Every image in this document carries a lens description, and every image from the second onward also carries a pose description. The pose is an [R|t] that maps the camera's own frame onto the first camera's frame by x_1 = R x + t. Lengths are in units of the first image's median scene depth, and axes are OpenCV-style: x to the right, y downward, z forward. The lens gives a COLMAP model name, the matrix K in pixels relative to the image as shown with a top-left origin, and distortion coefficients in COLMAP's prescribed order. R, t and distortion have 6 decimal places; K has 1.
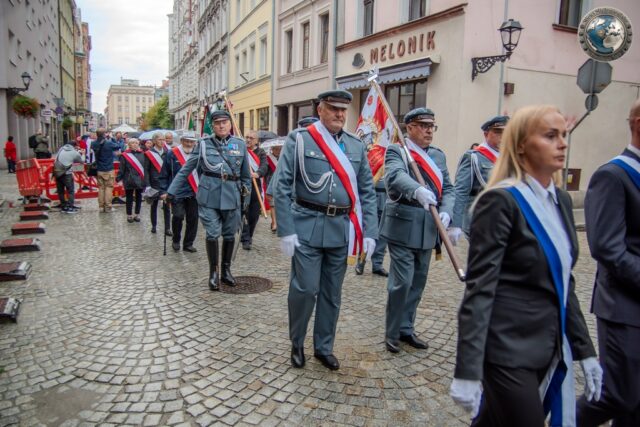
lens RADIAL K [[520.5, 0, 315.8], [0, 520.5, 216.7], [0, 0, 1]] dist [-0.111258, 0.093217]
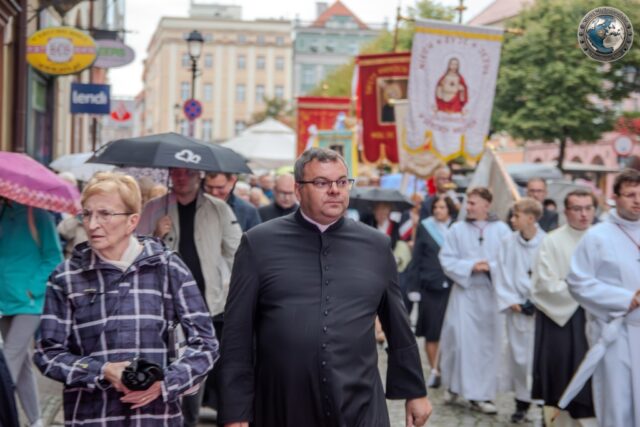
lens RADIAL K [[1352.5, 0, 320.3], [0, 1352.5, 212.4], [0, 0, 1]] dist [0.104302, 0.000000]
pose [[0.970880, 0.004018, -0.239534, -0.780062], [-0.034616, 0.991719, -0.123671, -0.281313], [0.237054, 0.128361, 0.962979, 1.718602]]
